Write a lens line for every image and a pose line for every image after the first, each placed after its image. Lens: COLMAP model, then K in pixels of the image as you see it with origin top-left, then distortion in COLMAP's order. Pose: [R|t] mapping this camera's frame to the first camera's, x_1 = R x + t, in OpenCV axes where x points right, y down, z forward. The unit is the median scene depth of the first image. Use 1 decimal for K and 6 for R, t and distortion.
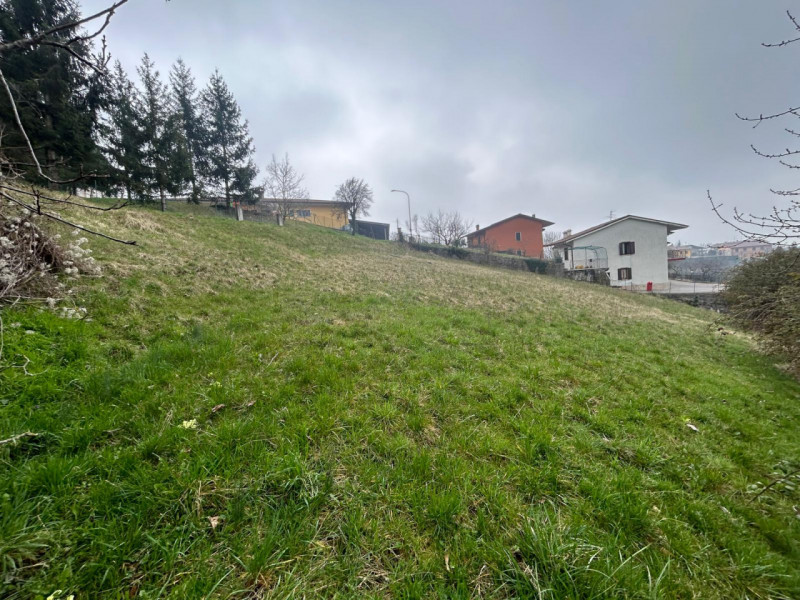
lens RADIAL K [[324.0, 0, 400.2], [0, 324.0, 297.1], [0, 0, 1]] dist [0.004728, -0.000696]
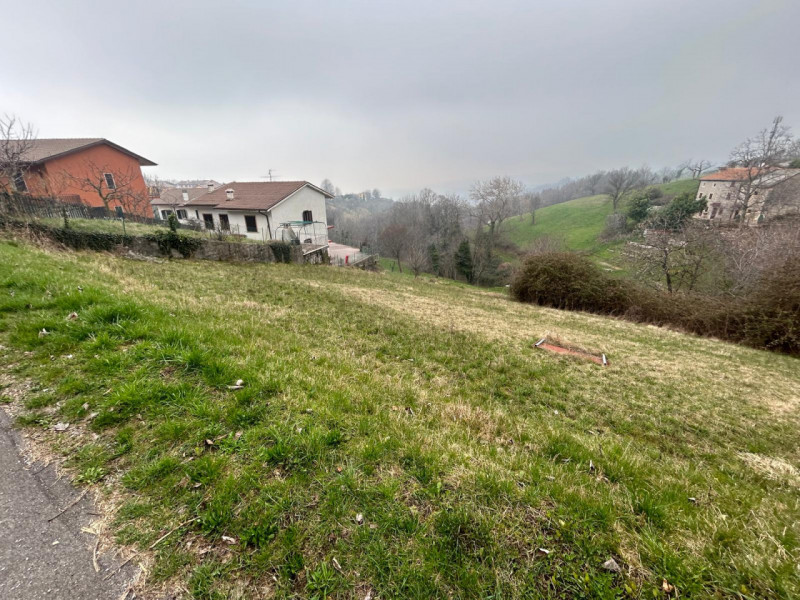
lens RADIAL K [[324.0, 0, 397.8], [0, 324.0, 301.4], [0, 0, 1]] dist [0.004728, -0.000696]
pose [[0.165052, -0.277731, 0.946374, -0.265566], [0.055614, 0.960628, 0.272215, -0.191273], [-0.984716, 0.007702, 0.174000, 0.693239]]
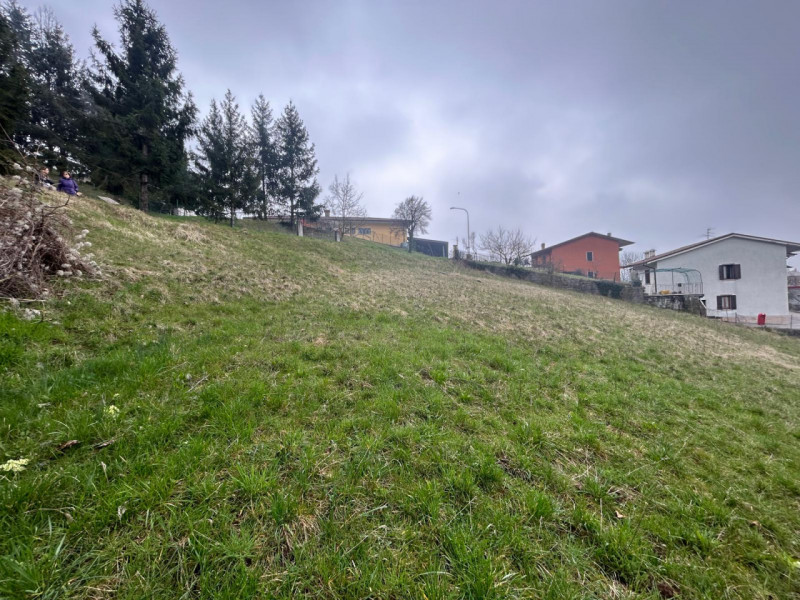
lens RADIAL K [[324.0, 0, 400.6], [0, 324.0, 297.7], [0, 0, 1]] dist [0.004728, -0.000696]
pose [[0.981729, 0.040416, -0.185945, 0.029889], [-0.050246, 0.997561, -0.048458, -0.001294], [0.183533, 0.056915, 0.981364, 0.029929]]
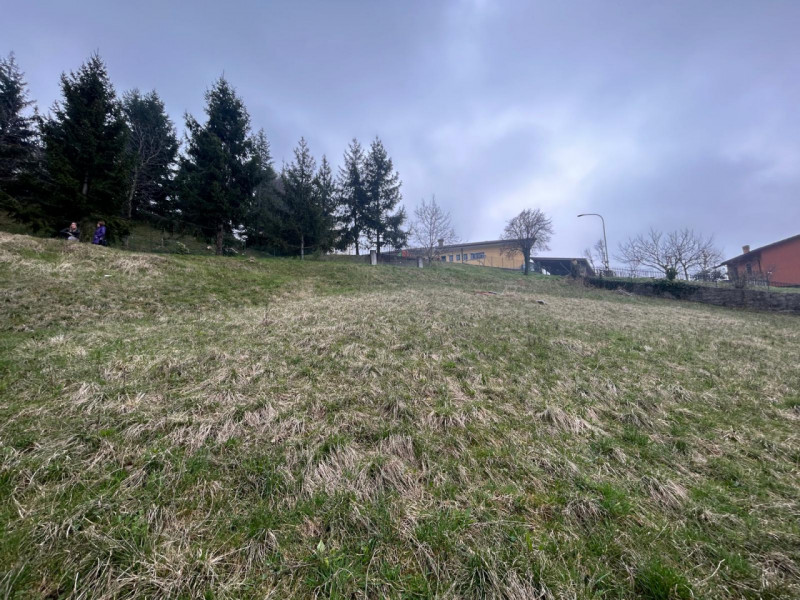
lens RADIAL K [[324.0, 0, 400.3], [0, 324.0, 297.3], [0, 0, 1]] dist [0.004728, -0.000696]
pose [[0.799723, -0.027150, -0.599755, 0.152623], [-0.057450, 0.990932, -0.121463, -0.018200], [0.597614, 0.131593, 0.790911, 0.233150]]
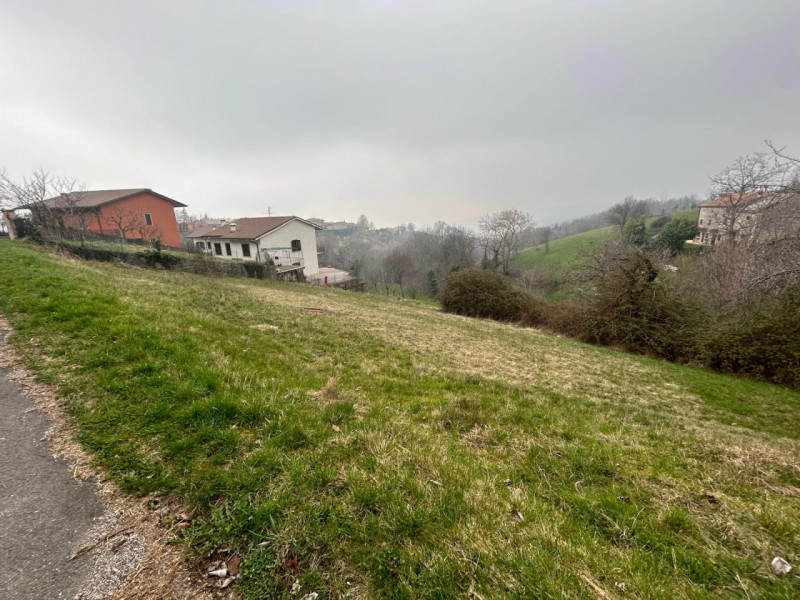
lens RADIAL K [[324.0, 0, 399.5], [0, 324.0, 304.6], [0, 0, 1]] dist [0.004728, -0.000696]
pose [[0.285861, -0.190634, 0.939118, -0.372865], [0.066569, 0.981596, 0.178994, -0.152187], [-0.955956, 0.011349, 0.293290, 0.382050]]
